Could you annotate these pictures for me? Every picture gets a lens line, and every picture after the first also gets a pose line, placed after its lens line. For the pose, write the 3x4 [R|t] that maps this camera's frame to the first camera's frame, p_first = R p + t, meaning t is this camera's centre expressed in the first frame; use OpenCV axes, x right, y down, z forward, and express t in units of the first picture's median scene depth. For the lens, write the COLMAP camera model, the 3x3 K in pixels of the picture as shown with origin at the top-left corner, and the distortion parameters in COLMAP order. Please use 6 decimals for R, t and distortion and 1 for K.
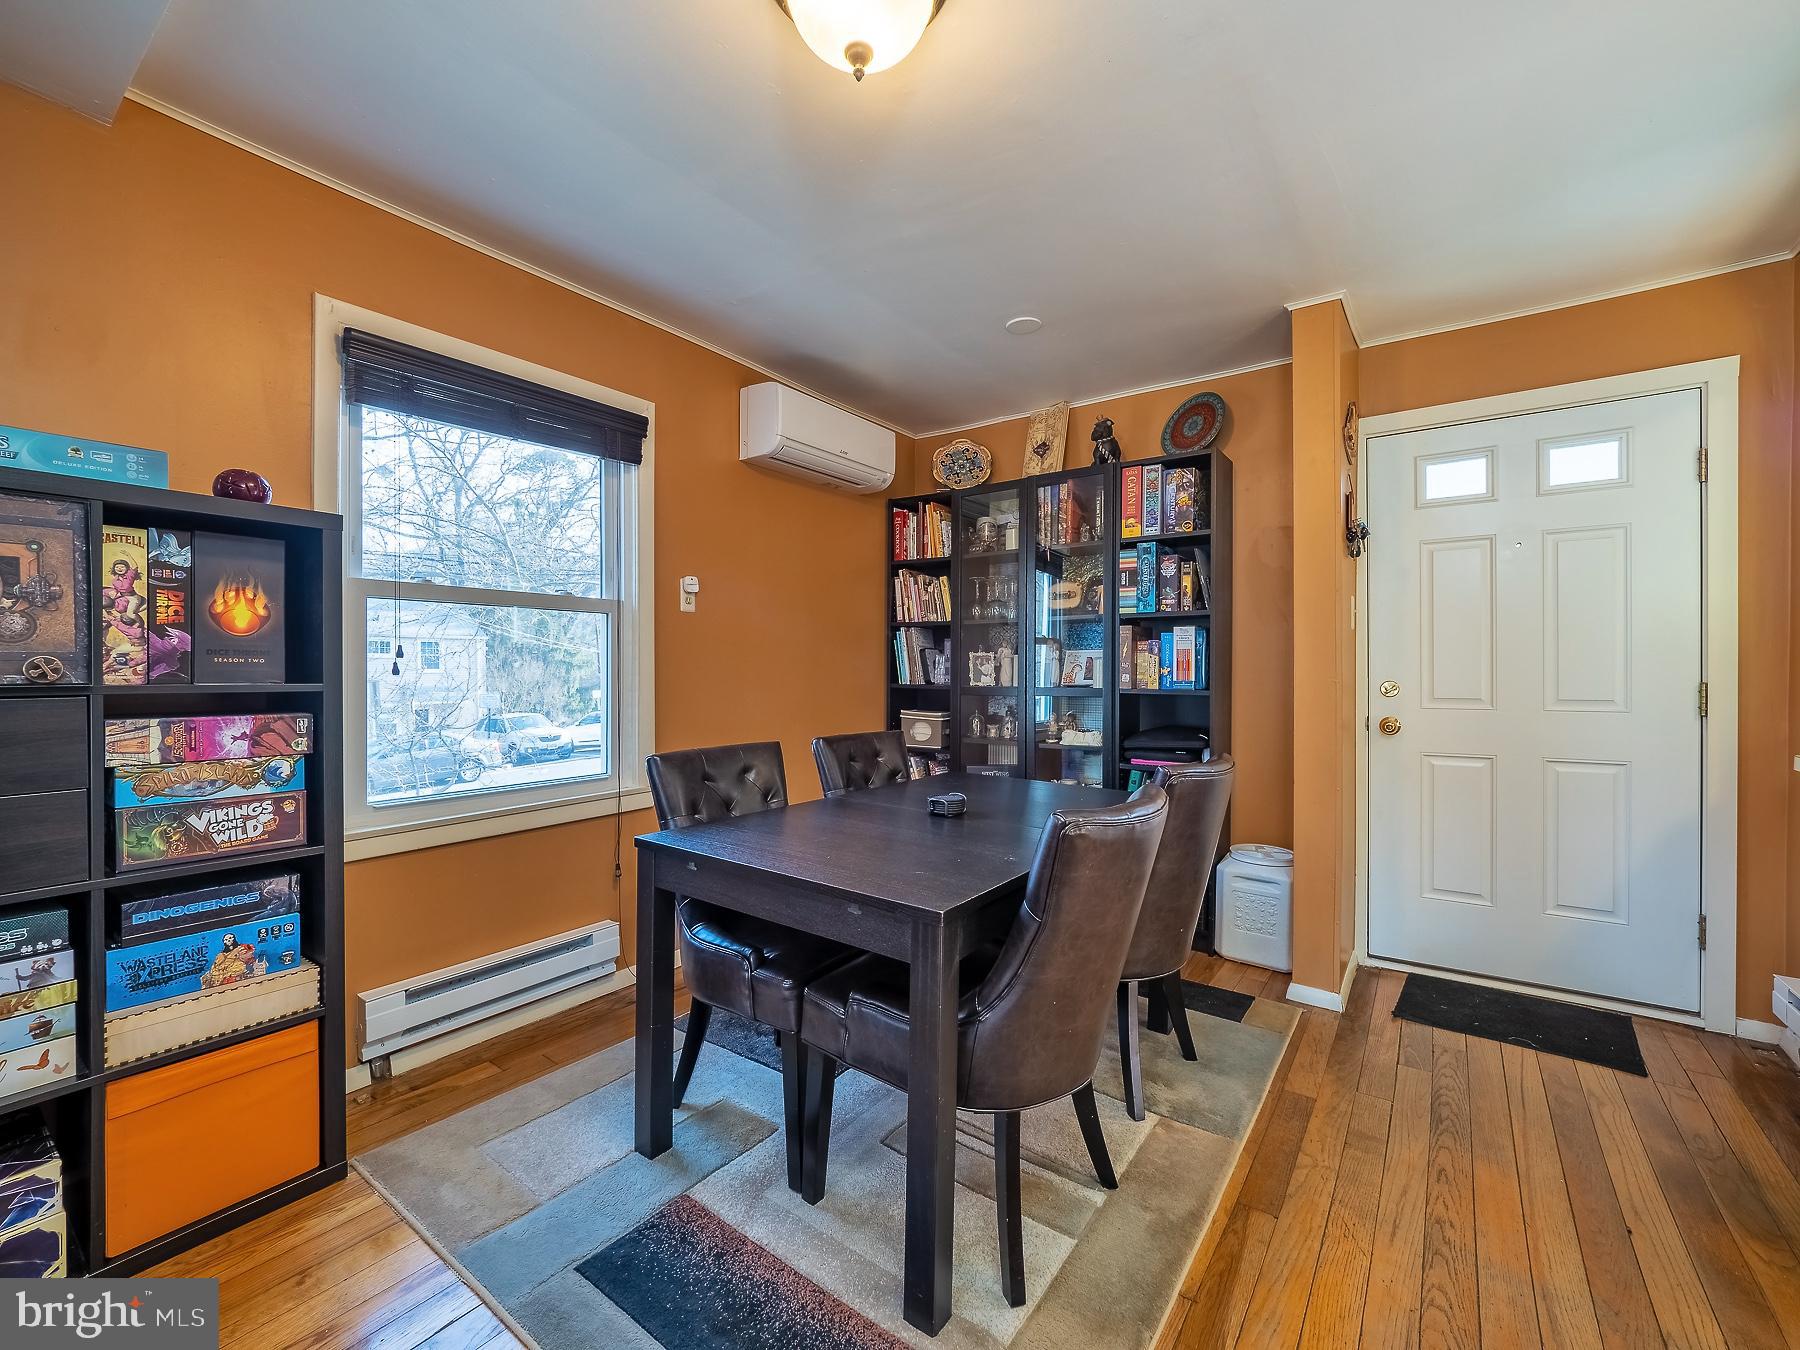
lens RADIAL K [[764.3, 0, 884.8], [0, 764.3, 686.4], [0, 0, 1]] dist [-0.000149, -0.004180]
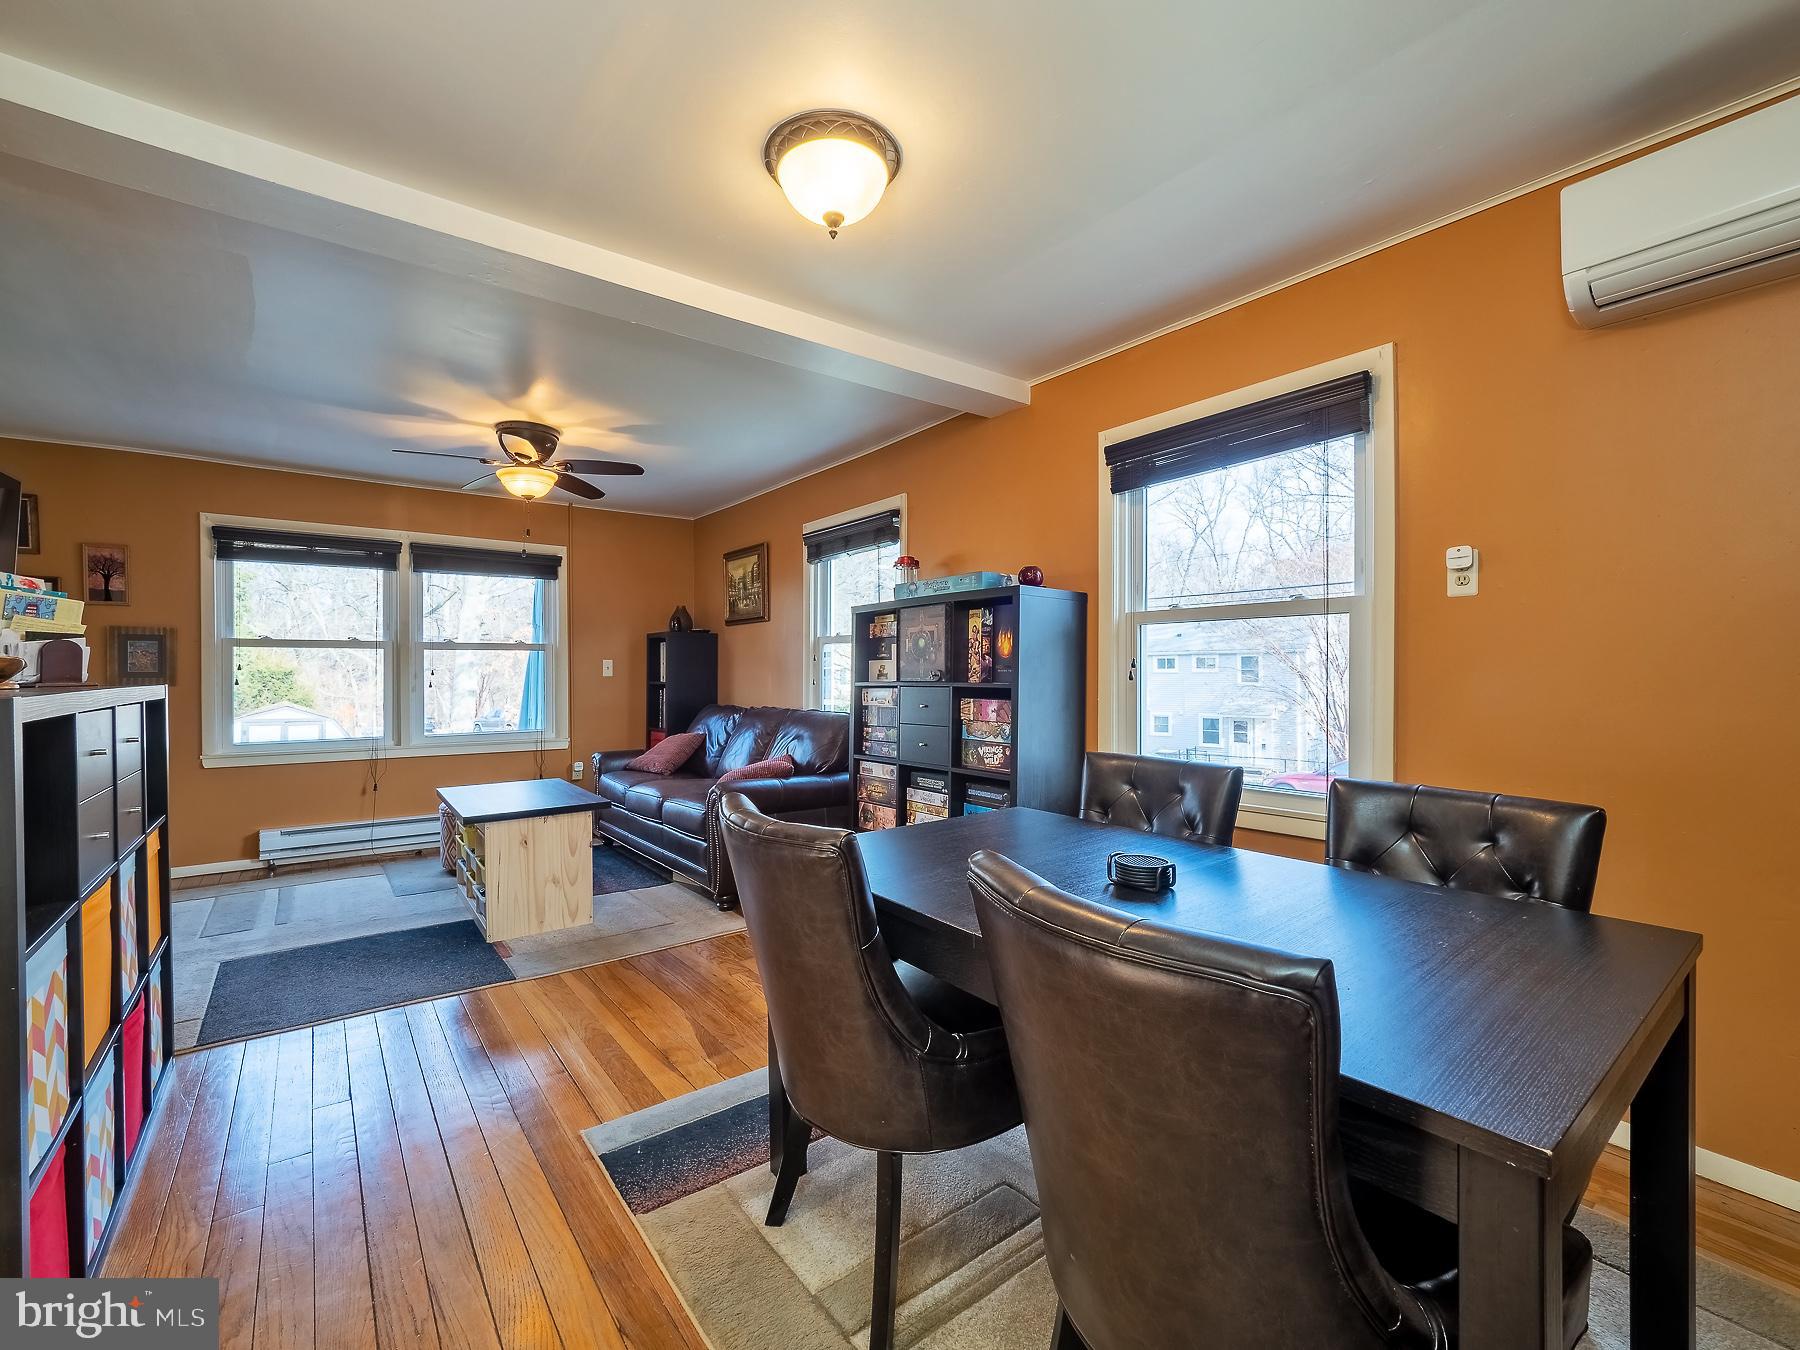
lens RADIAL K [[764.3, 0, 910.5], [0, 764.3, 687.2], [0, 0, 1]] dist [-0.000149, -0.004180]
pose [[-0.261959, 0.008606, -0.965041, 0.528387], [-0.027605, 0.999484, 0.016407, -0.009247], [0.964684, 0.030938, -0.261587, 0.647159]]
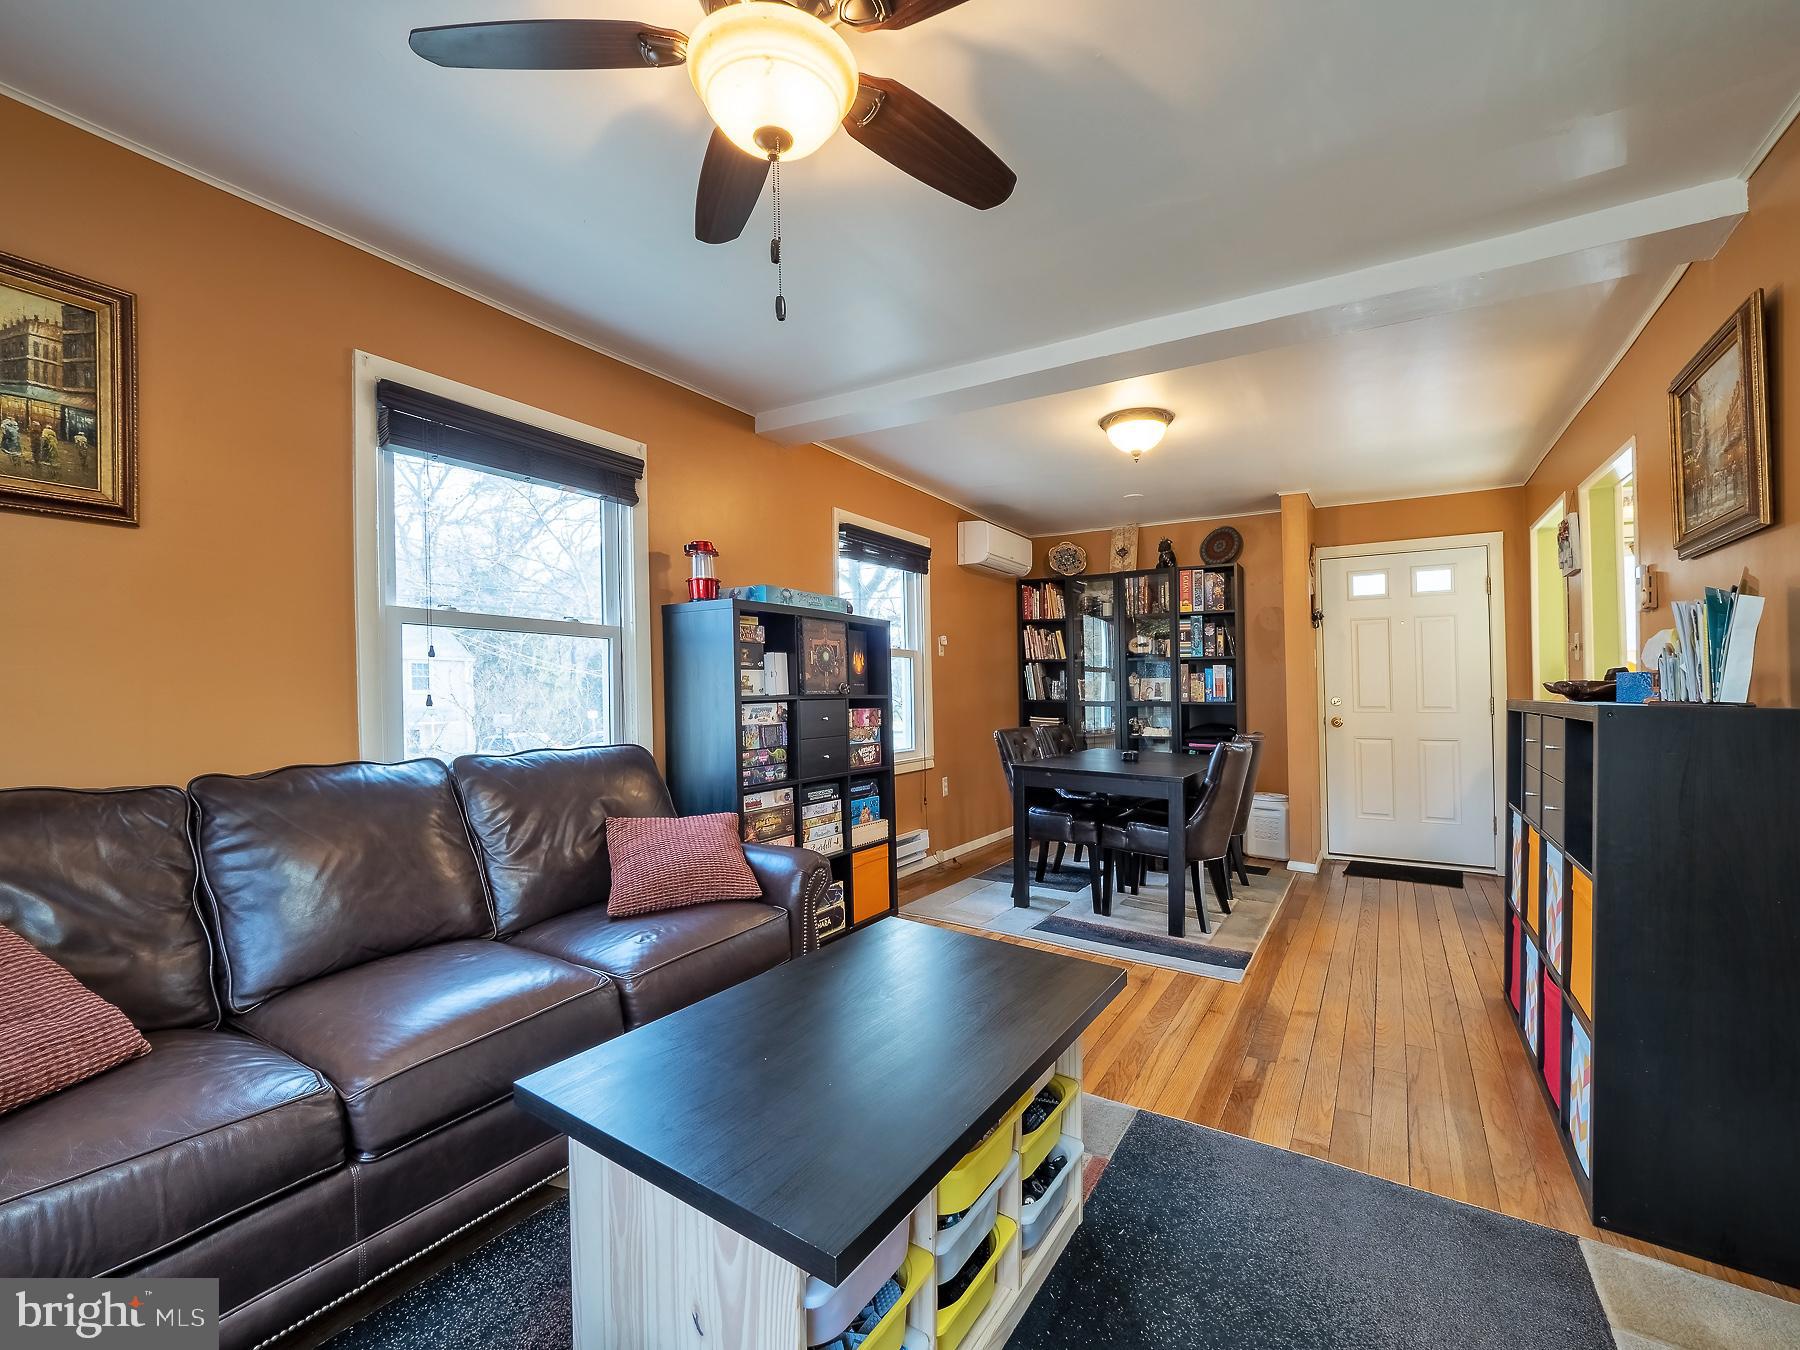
lens RADIAL K [[764.3, 0, 843.8], [0, 764.3, 713.2], [0, 0, 1]] dist [-0.000149, -0.004180]
pose [[0.999296, 0.001018, 0.037498, -0.501456], [-0.001273, 0.999976, 0.006791, 0.018598], [-0.037490, -0.006834, 0.999274, -0.665273]]
